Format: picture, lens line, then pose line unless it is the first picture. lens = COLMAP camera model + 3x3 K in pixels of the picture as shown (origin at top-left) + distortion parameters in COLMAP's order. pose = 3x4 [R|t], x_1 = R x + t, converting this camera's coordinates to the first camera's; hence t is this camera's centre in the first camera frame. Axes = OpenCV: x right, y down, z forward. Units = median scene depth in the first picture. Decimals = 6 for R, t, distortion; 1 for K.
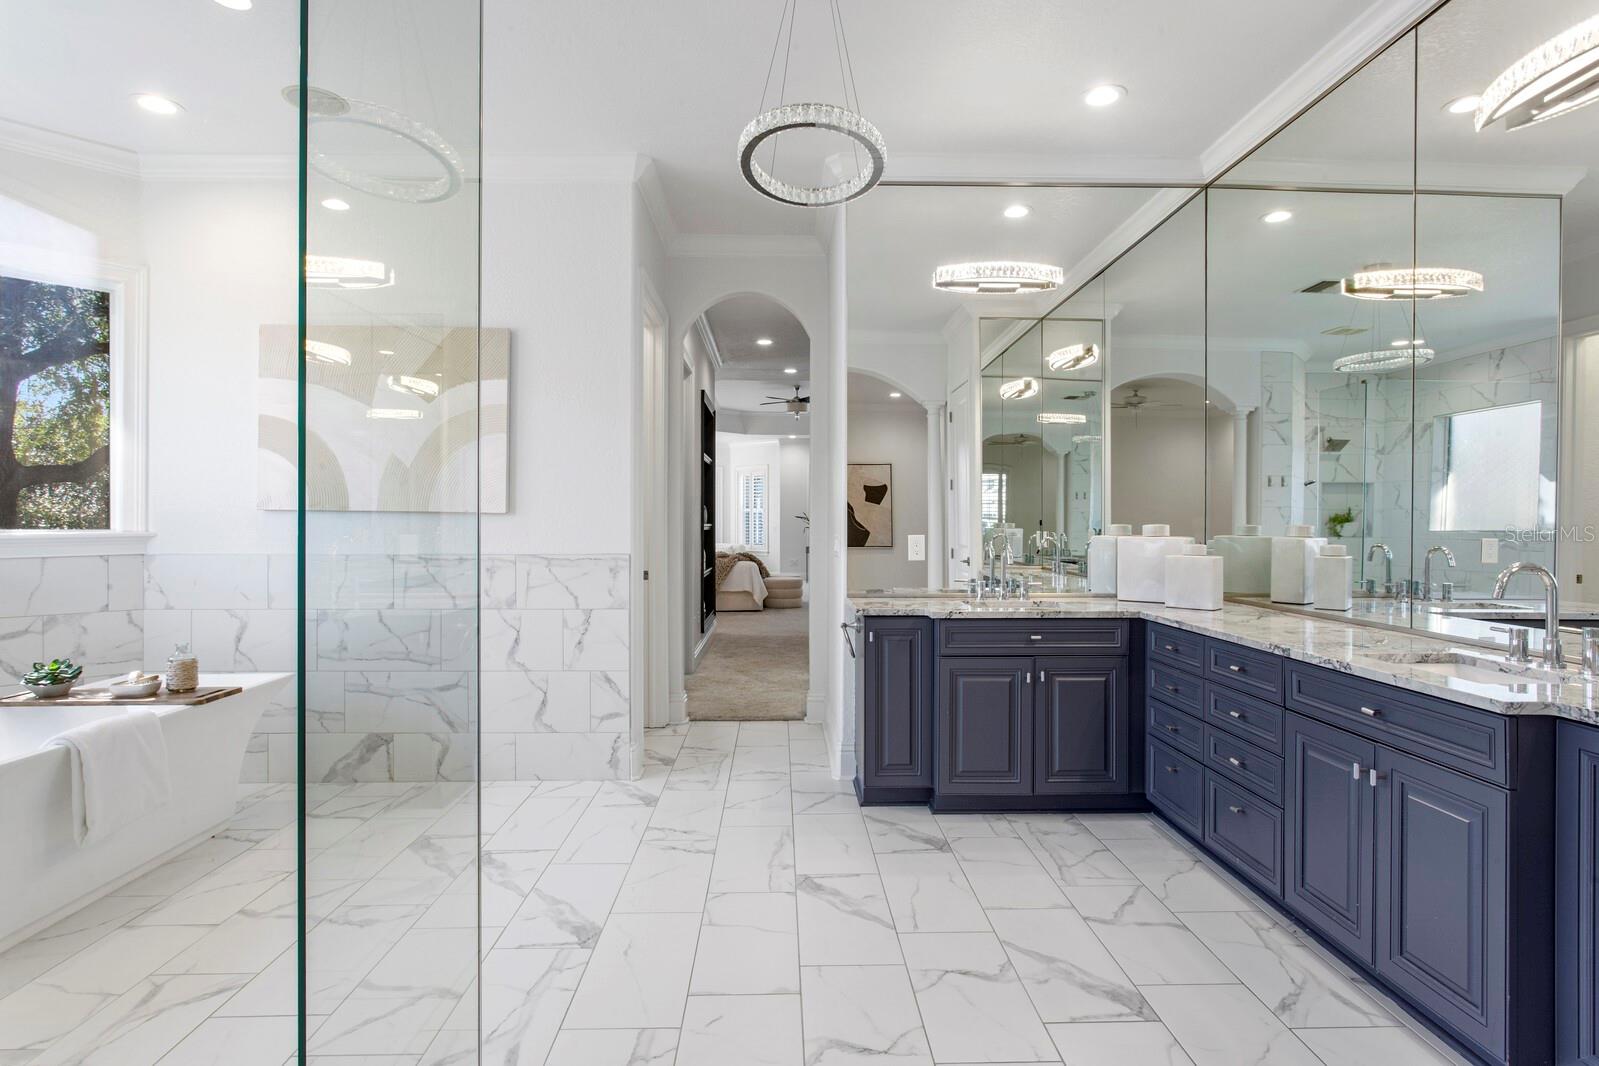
lens RADIAL K [[820.6, 0, 816.7], [0, 820.6, 529.7], [0, 0, 1]] dist [0.001028, 0.003885]
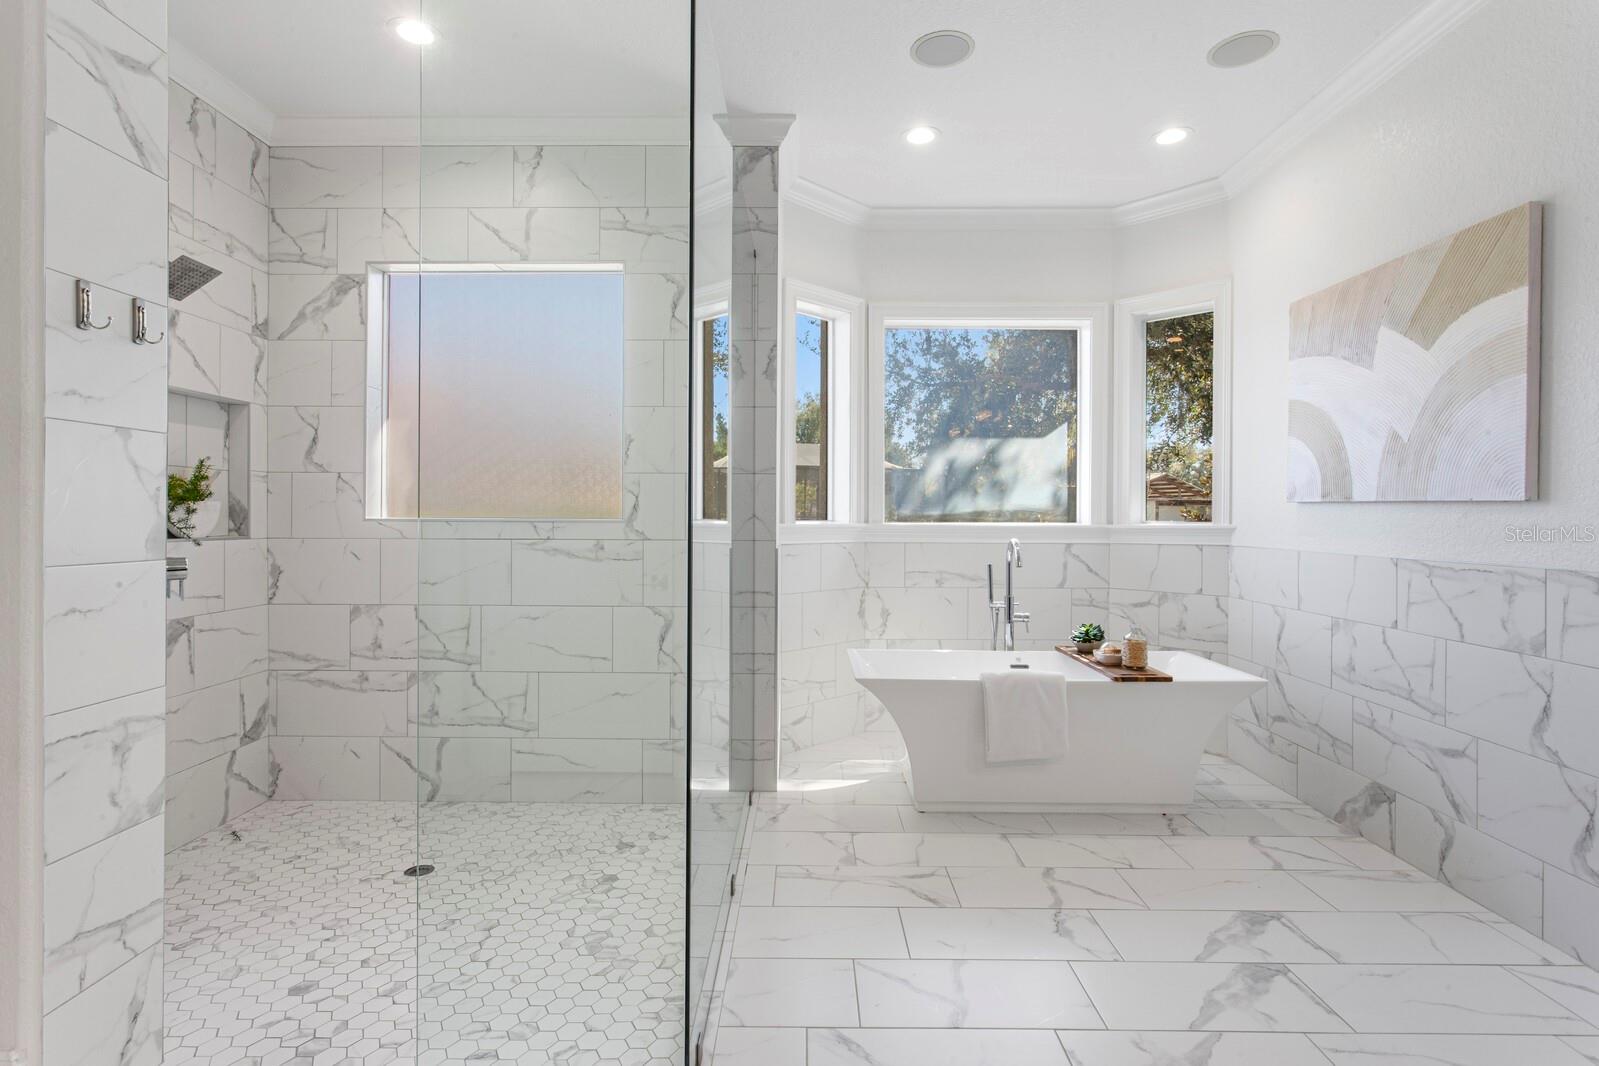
lens RADIAL K [[820.6, 0, 813.2], [0, 820.6, 522.8], [0, 0, 1]] dist [0.001028, 0.003885]
pose [[-0.050103, 0.008470, -0.998708, 0.279097], [-0.012834, 0.999876, 0.009123, -0.002460], [0.998662, 0.013275, -0.049988, 0.501980]]
